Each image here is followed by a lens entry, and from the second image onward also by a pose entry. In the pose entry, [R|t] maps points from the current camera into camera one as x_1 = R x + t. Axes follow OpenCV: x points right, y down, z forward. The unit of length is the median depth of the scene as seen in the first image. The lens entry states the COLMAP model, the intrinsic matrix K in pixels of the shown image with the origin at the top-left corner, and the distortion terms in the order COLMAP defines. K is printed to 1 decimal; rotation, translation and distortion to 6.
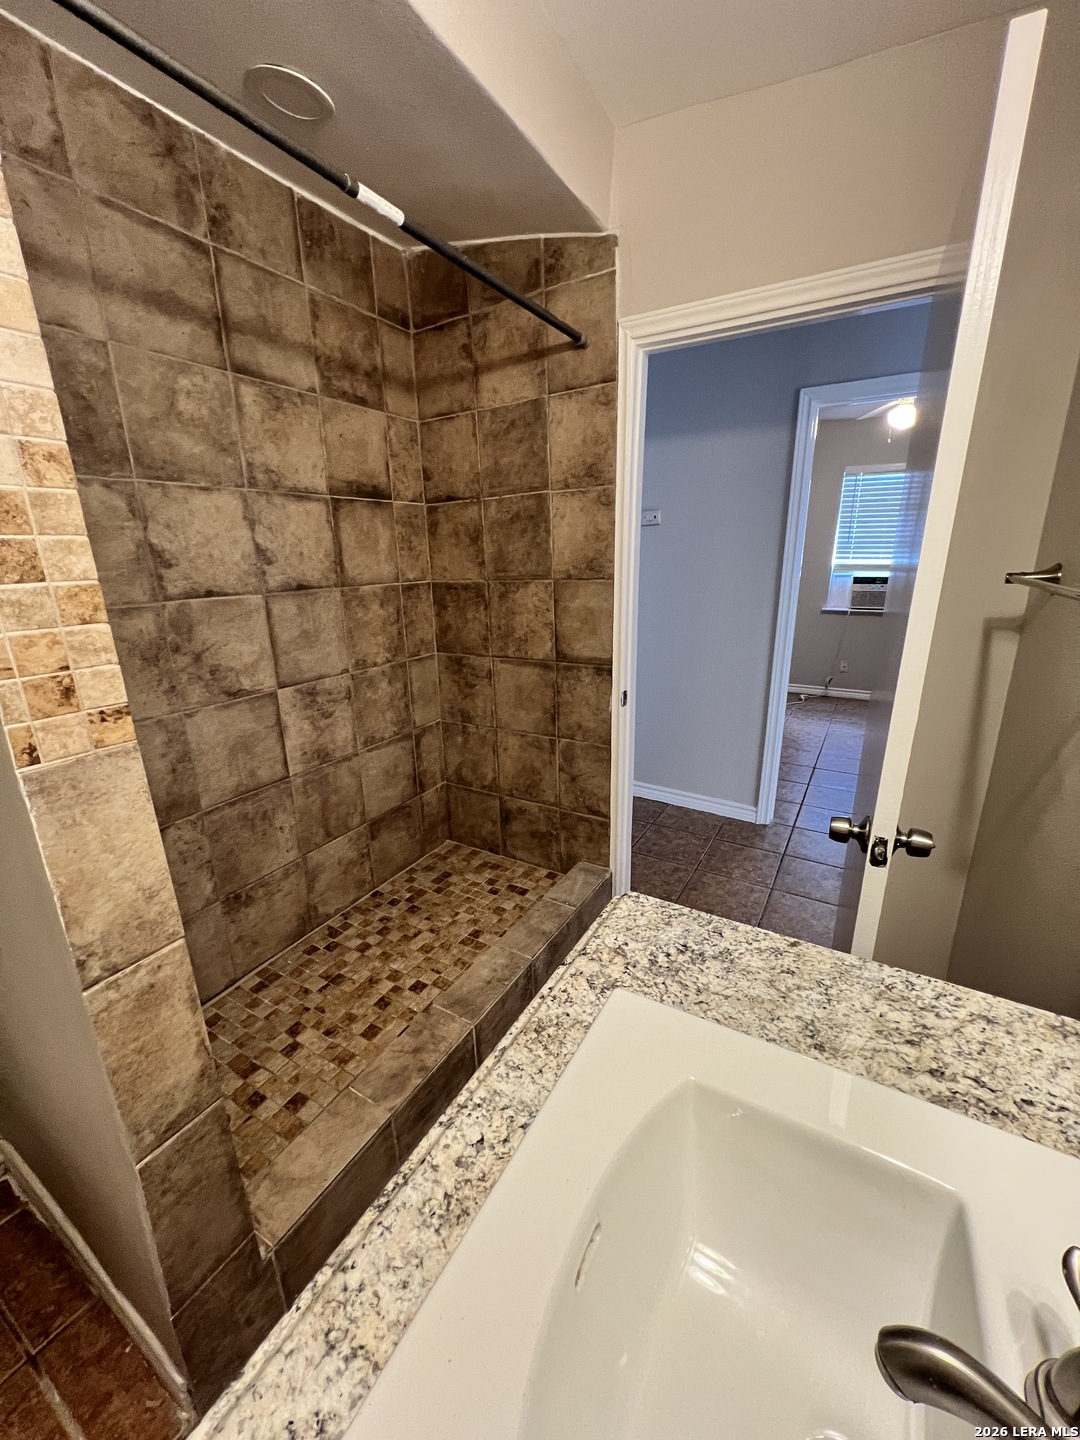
lens RADIAL K [[575.1, 0, 536.3], [0, 575.1, 724.9], [0, 0, 1]] dist [-0.000378, 0.000940]
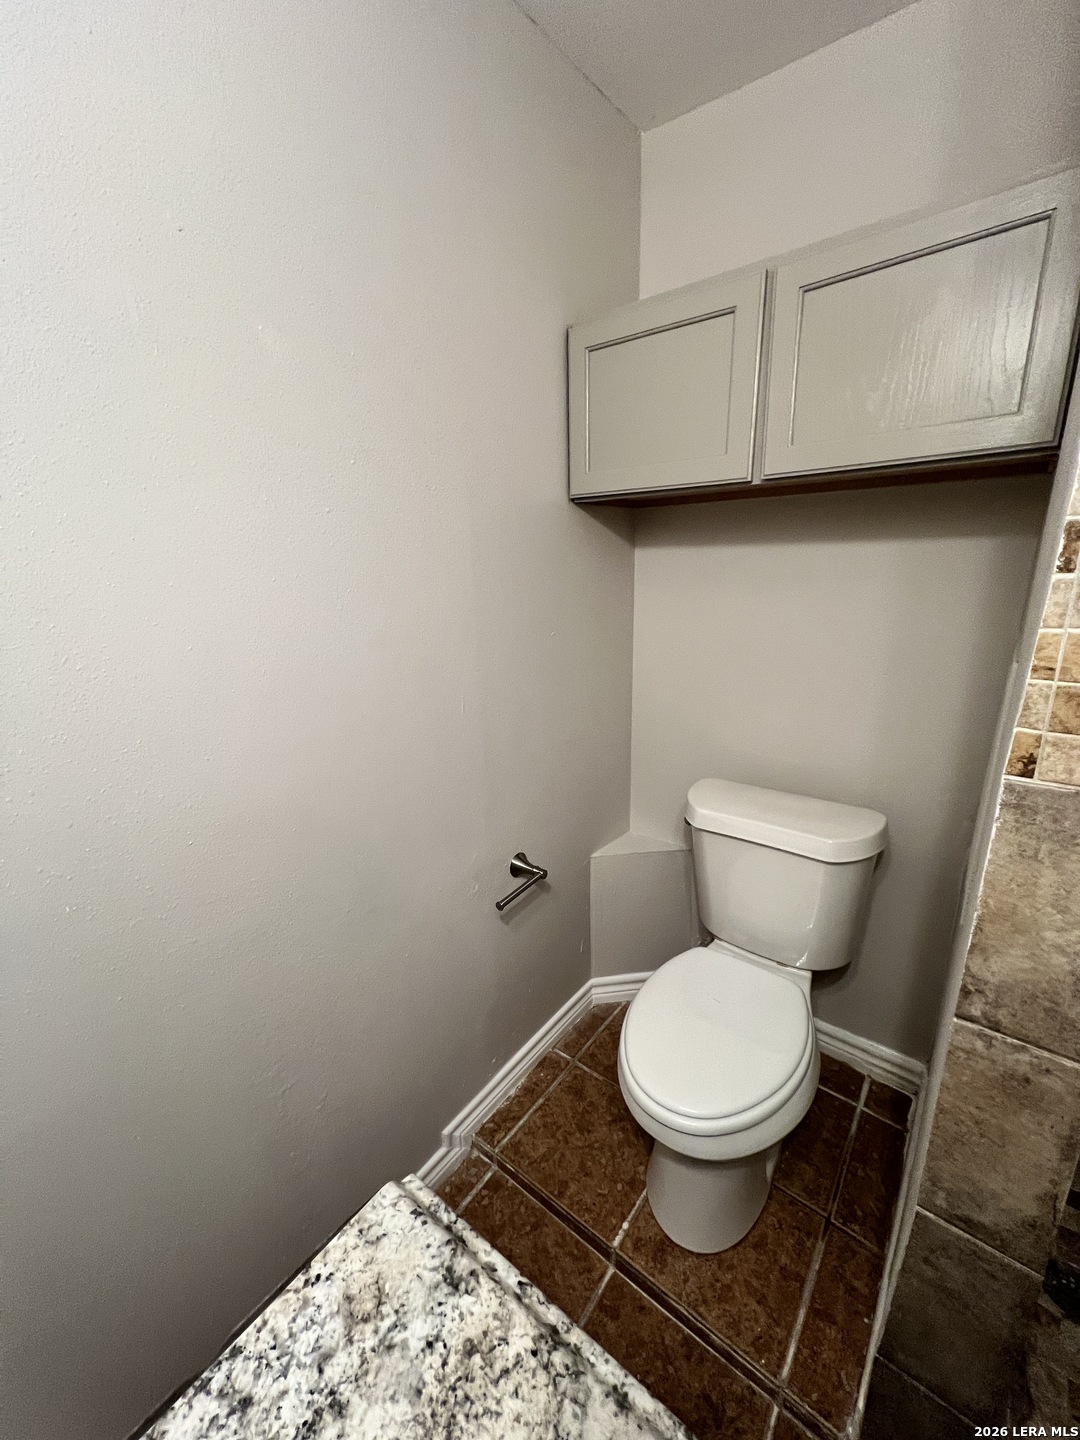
lens RADIAL K [[574.7, 0, 535.9], [0, 574.7, 724.1], [0, 0, 1]] dist [-0.000300, -0.000164]
pose [[-0.128093, 0.293843, -0.947232, 0.034174], [-0.253827, 0.913576, 0.317728, -0.091810], [0.958730, 0.281132, -0.042438, 0.284939]]
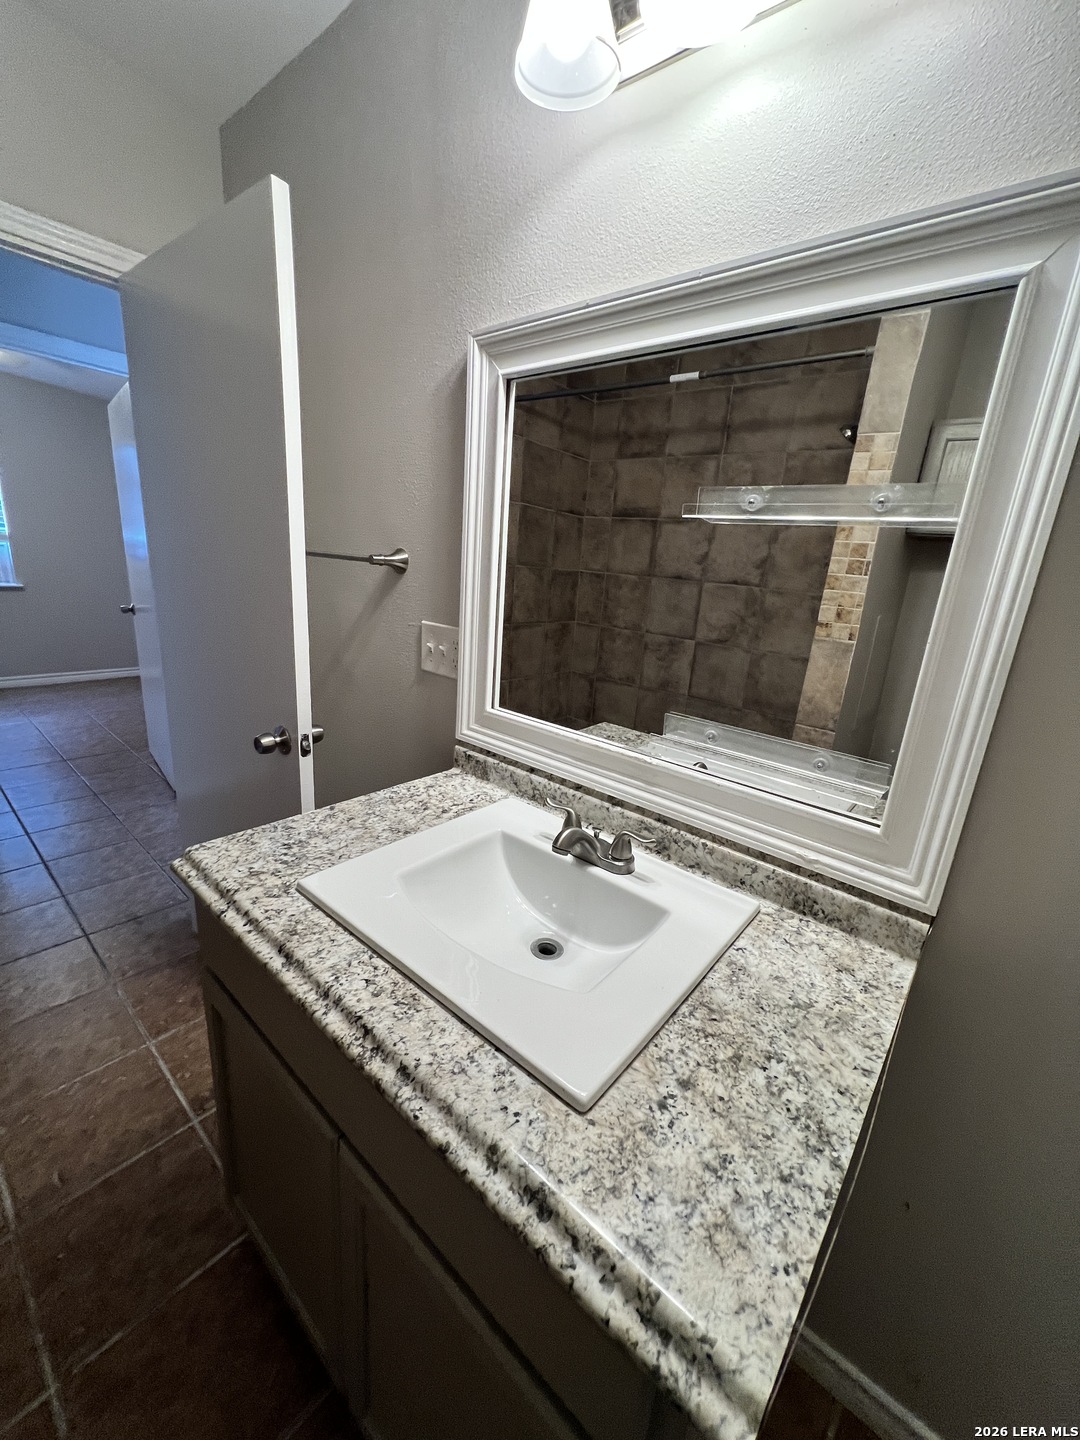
lens RADIAL K [[574.7, 0, 535.9], [0, 574.7, 724.1], [0, 0, 1]] dist [-0.000300, -0.000164]
pose [[0.177227, -0.245358, 0.953095, -0.877972], [0.209134, 0.955697, 0.207140, 0.003369], [-0.961693, 0.162613, 0.220688, 0.222874]]
